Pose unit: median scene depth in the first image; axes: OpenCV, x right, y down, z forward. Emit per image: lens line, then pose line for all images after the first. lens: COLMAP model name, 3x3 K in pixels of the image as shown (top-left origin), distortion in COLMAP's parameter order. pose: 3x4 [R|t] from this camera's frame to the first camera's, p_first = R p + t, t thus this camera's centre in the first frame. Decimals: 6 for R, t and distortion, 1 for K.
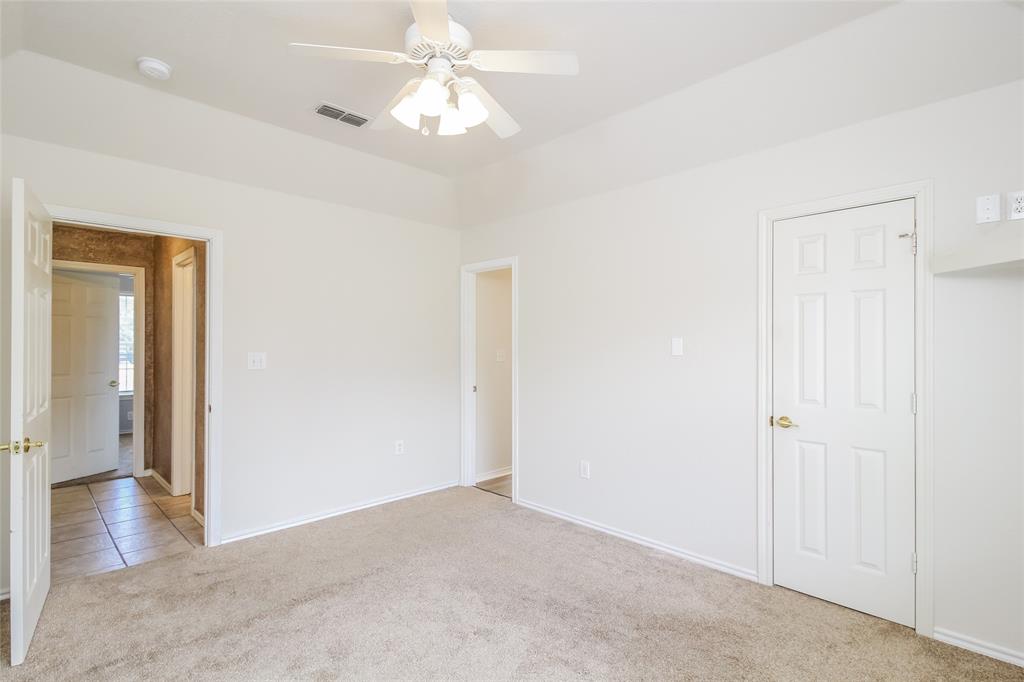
lens RADIAL K [[501.5, 0, 508.8], [0, 501.5, 343.2], [0, 0, 1]] dist [0.000957, -0.000336]
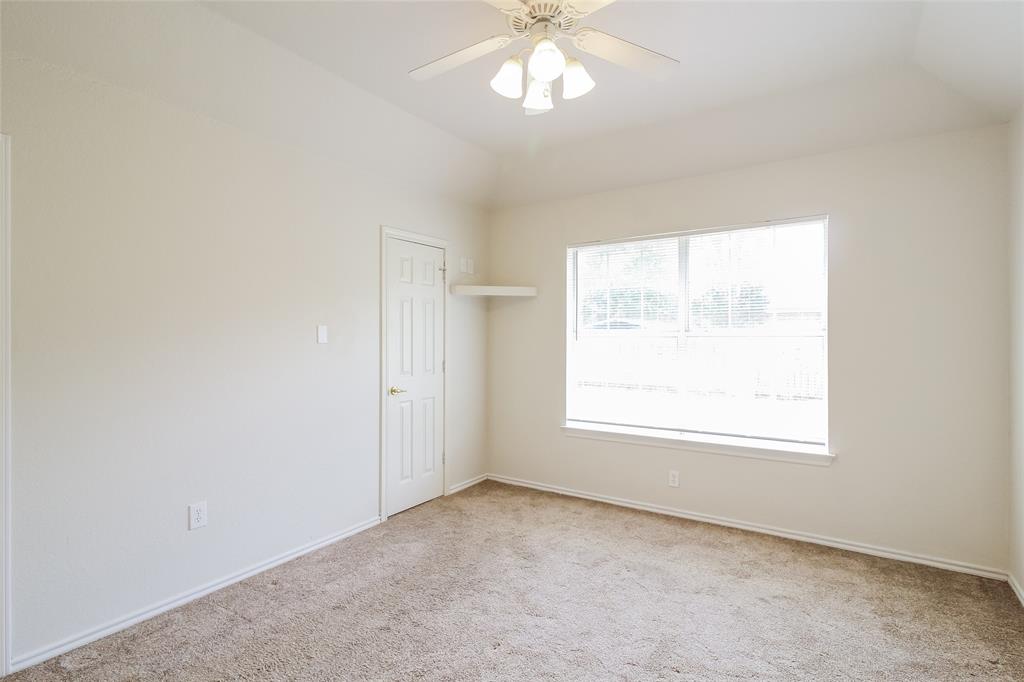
lens RADIAL K [[501.5, 0, 508.2], [0, 501.5, 336.2], [0, 0, 1]] dist [0.000957, -0.000336]
pose [[-0.215533, -0.004448, 0.976486, -0.825778], [-0.001021, 0.999990, 0.004330, 0.006689], [-0.976496, -0.000064, -0.215536, 1.006496]]
